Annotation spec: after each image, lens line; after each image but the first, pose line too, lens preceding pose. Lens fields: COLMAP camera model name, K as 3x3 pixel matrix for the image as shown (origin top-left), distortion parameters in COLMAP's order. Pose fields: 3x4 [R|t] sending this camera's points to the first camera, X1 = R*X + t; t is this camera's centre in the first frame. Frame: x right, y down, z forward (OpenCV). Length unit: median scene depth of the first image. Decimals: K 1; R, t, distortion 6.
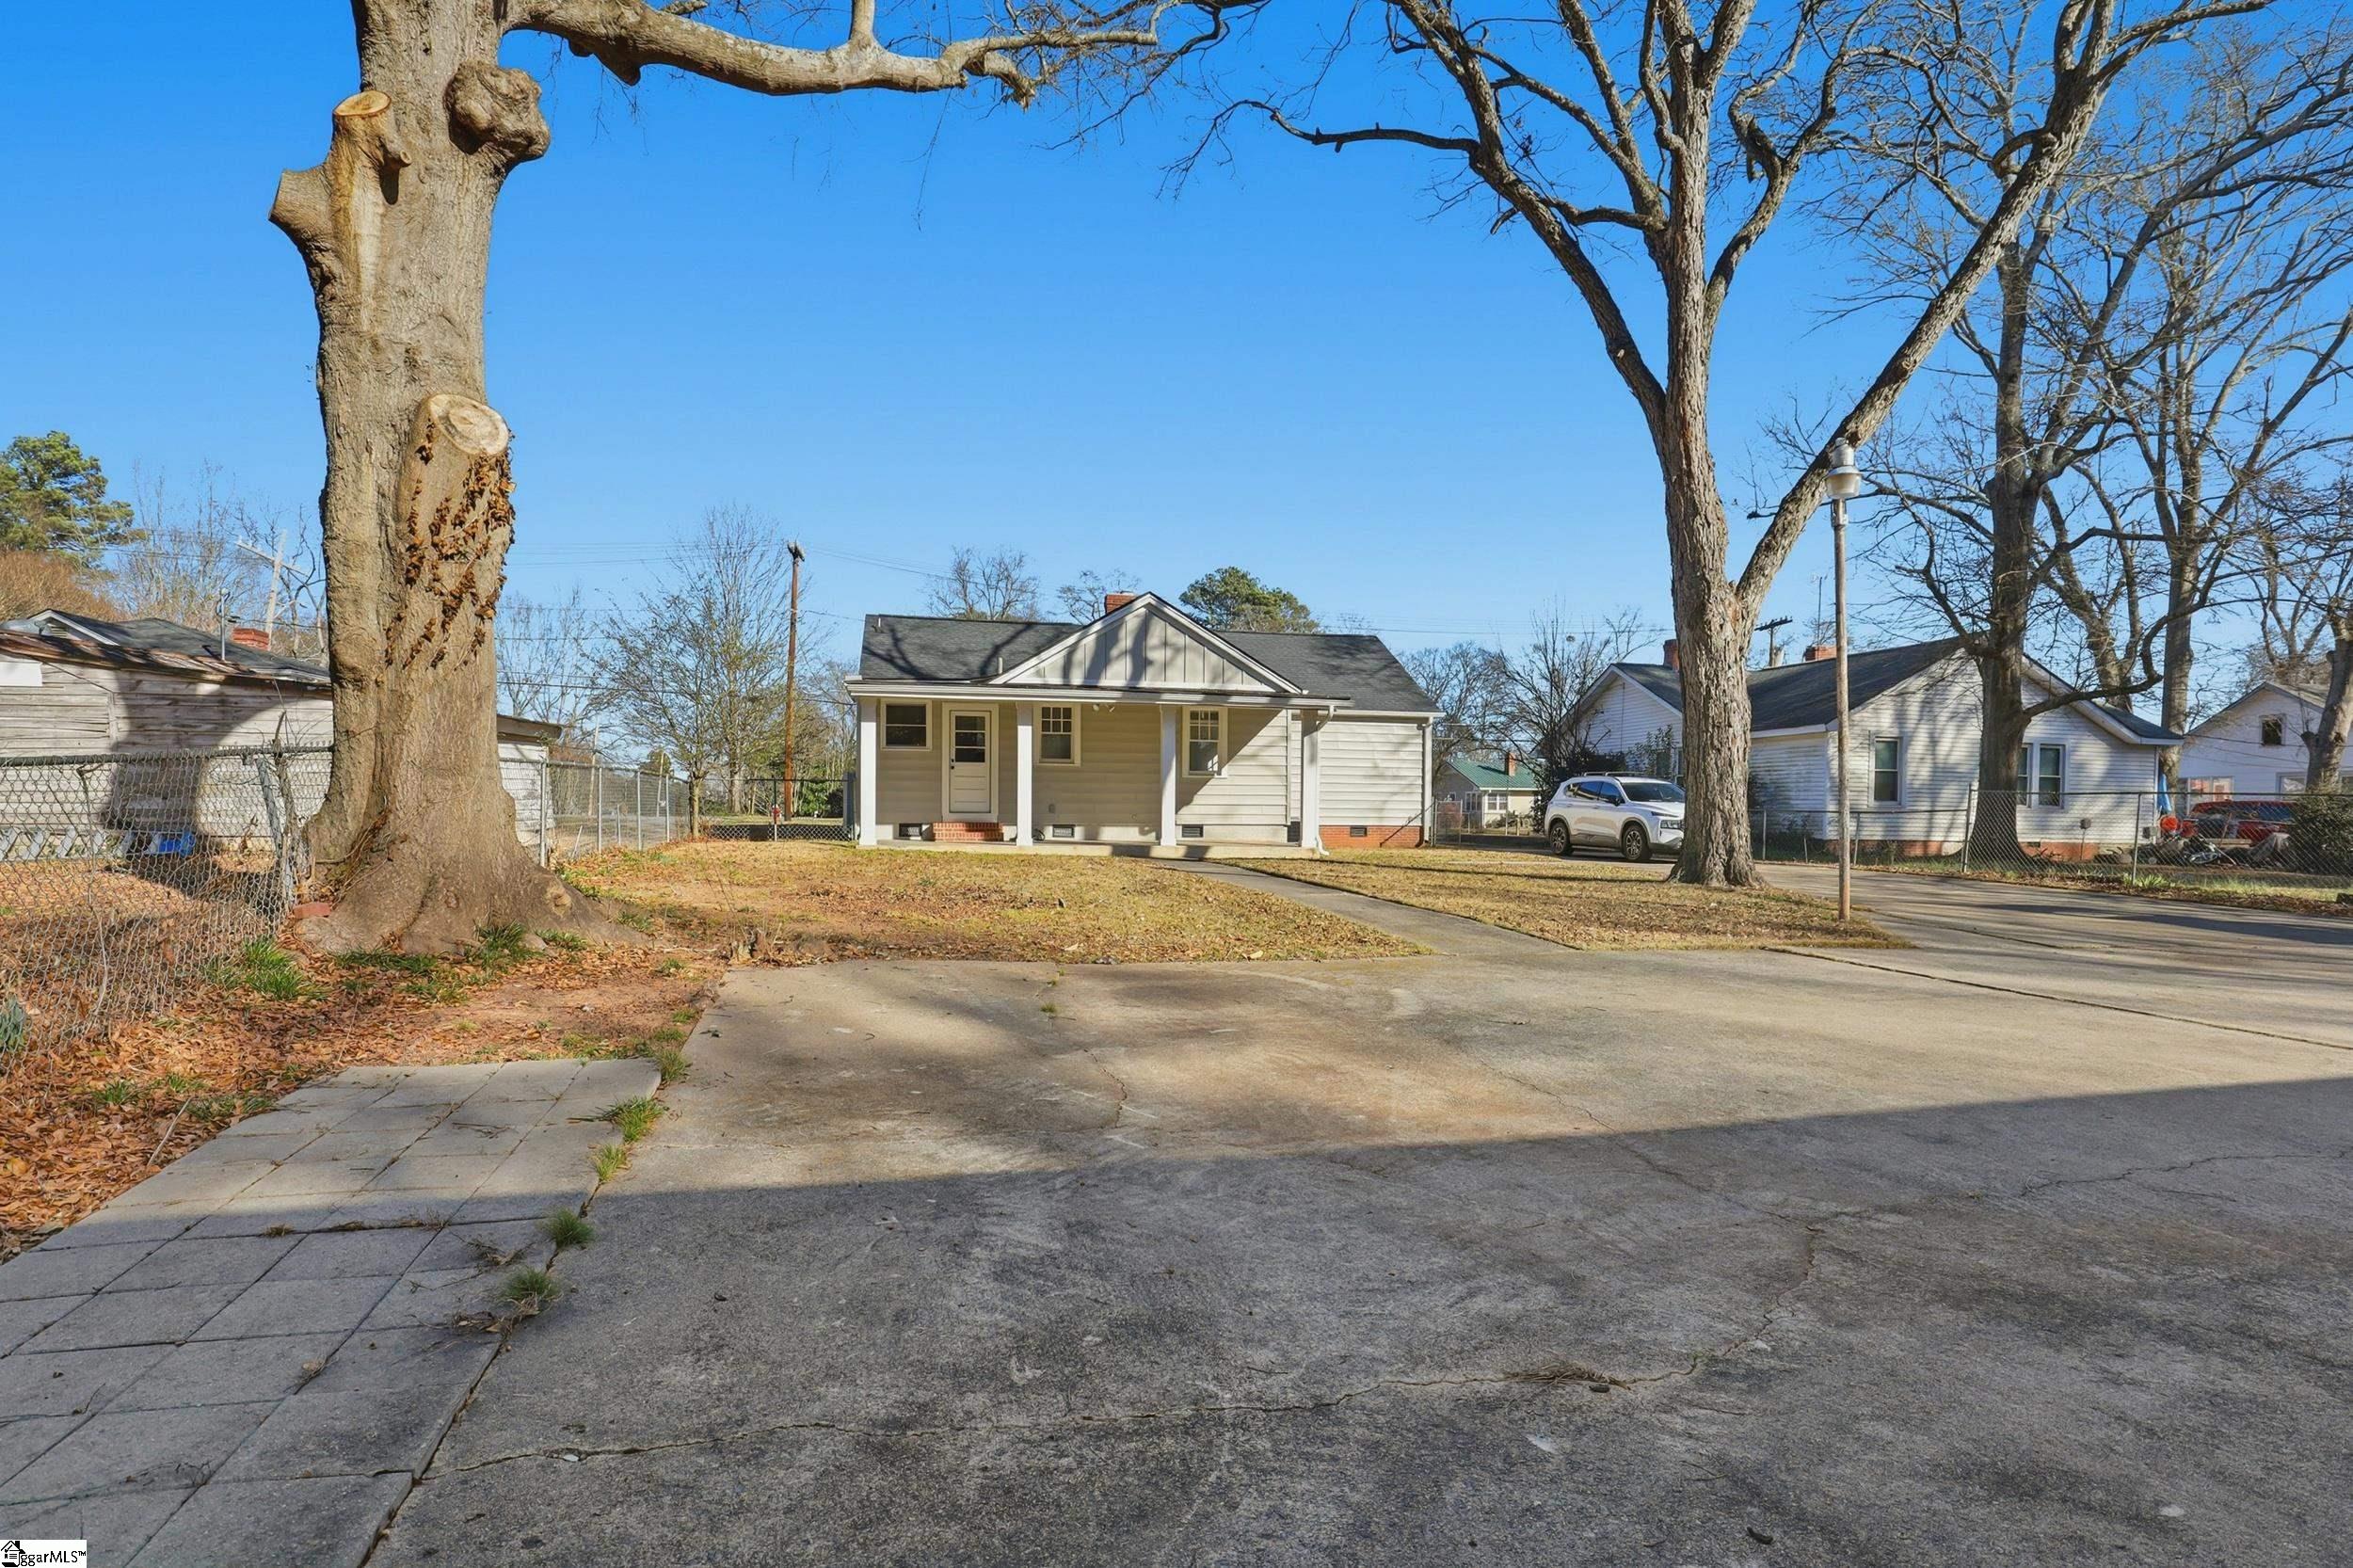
lens RADIAL K [[1266.9, 0, 1176.5], [0, 1266.9, 784.0], [0, 0, 1]] dist [0.000946, -0.000071]
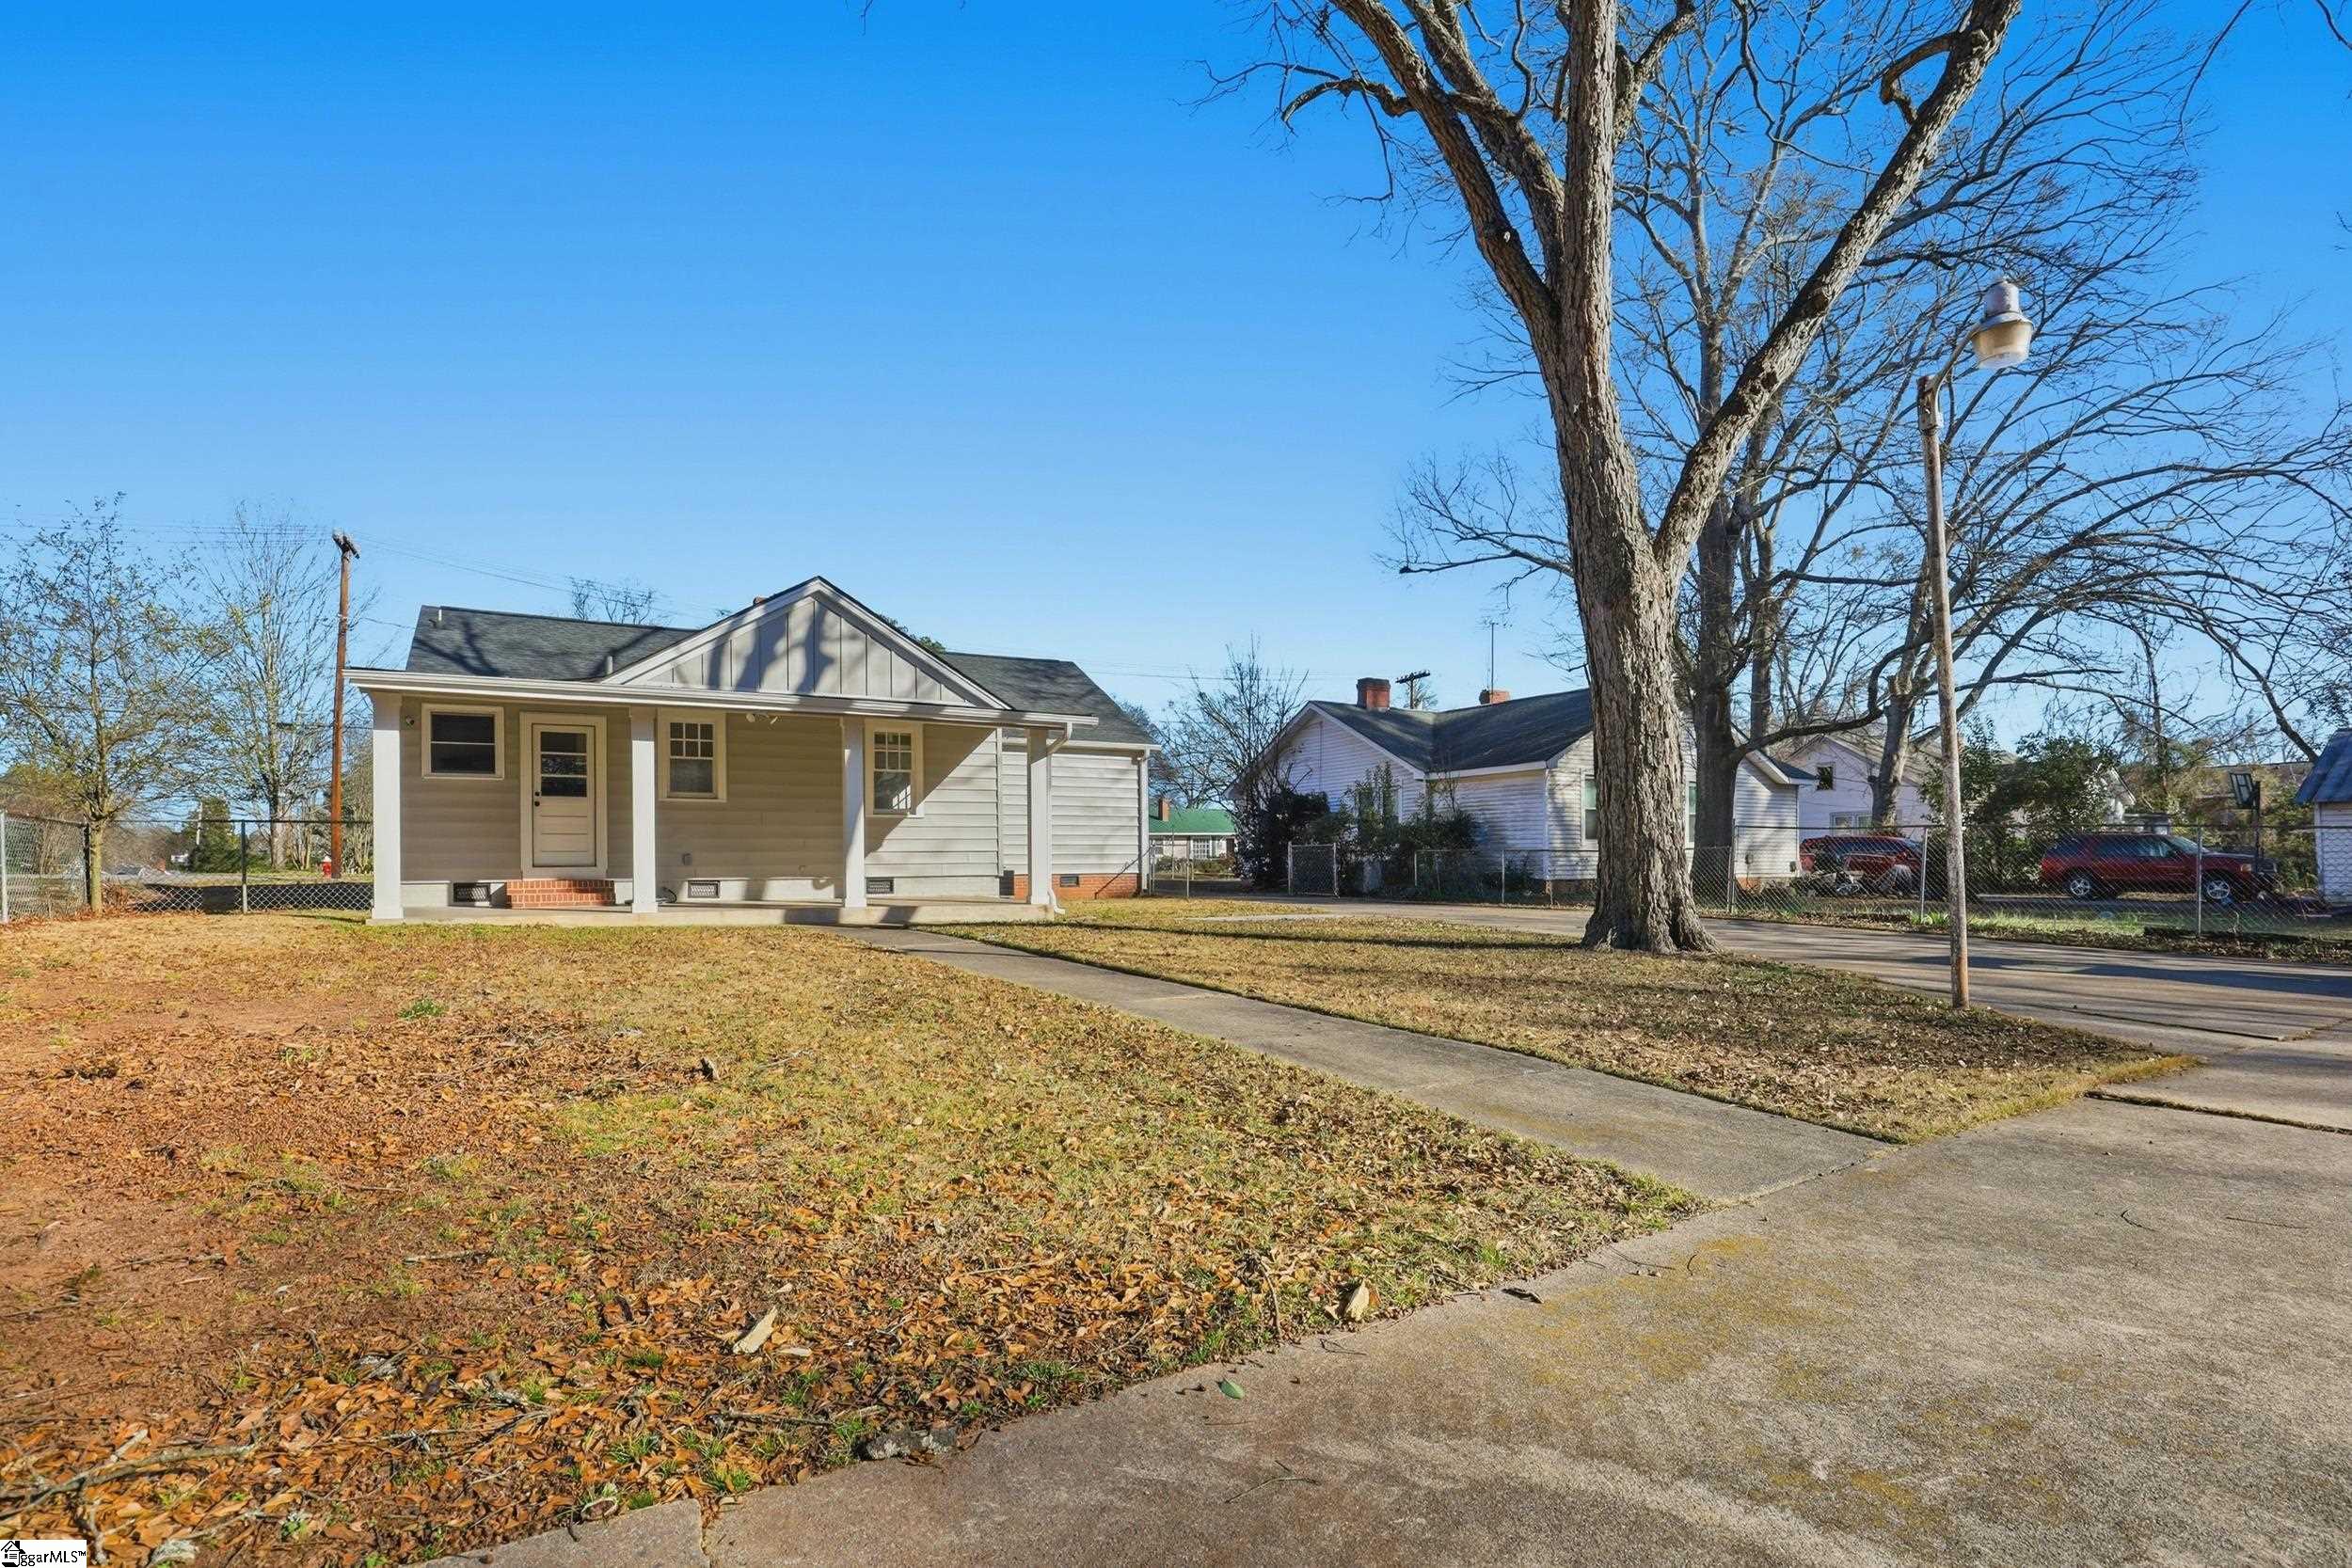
lens RADIAL K [[1149.3, 0, 1170.3], [0, 1149.3, 847.3], [0, 0, 1]] dist [-0.017788, -0.000205]
pose [[0.955206, -0.010606, 0.295753, -0.026170], [0.006783, 0.999880, 0.013948, 0.005088], [-0.295866, -0.011317, 0.955163, 0.275848]]
